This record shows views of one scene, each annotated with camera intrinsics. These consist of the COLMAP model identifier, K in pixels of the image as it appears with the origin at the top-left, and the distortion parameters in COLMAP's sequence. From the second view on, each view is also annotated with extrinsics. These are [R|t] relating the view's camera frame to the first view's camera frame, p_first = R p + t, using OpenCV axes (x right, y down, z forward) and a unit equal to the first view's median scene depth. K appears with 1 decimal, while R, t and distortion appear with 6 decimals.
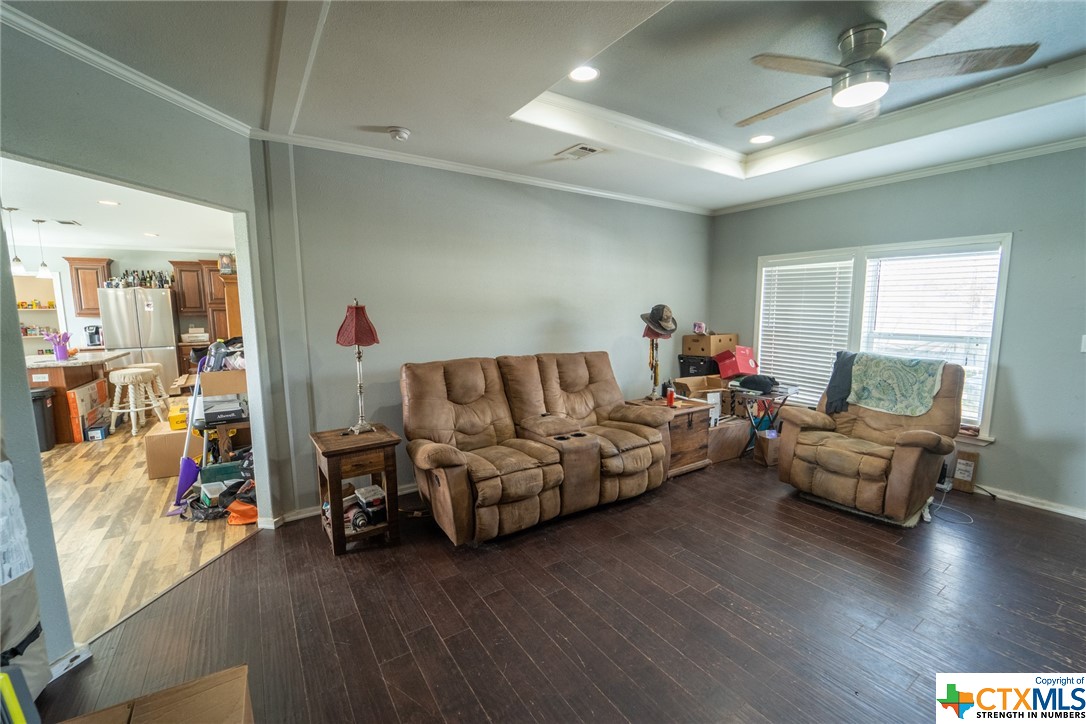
lens RADIAL K [[442.9, 0, 542.1], [0, 442.9, 356.7], [0, 0, 1]] dist [-0.015240, 0.000271]
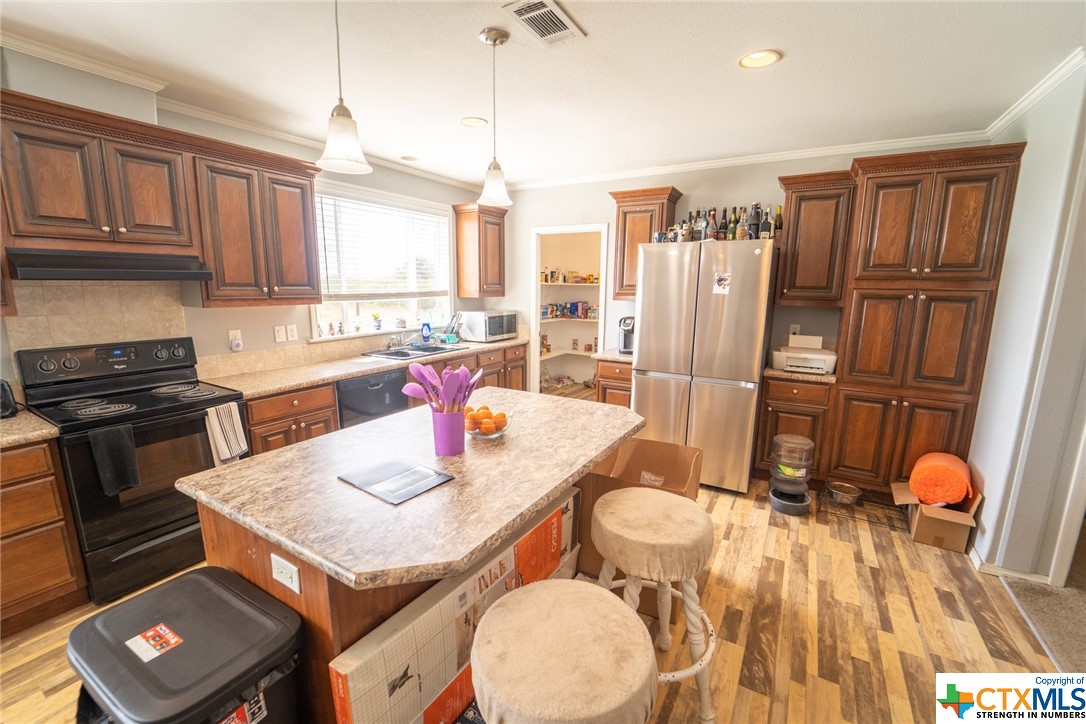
lens RADIAL K [[442.9, 0, 537.9], [0, 442.9, 368.6], [0, 0, 1]] dist [-0.015240, 0.000271]
pose [[0.419010, 0.172402, -0.891464, -0.545260], [-0.115101, 0.983973, 0.136193, -0.067411], [0.900657, 0.045542, 0.432138, 0.620937]]
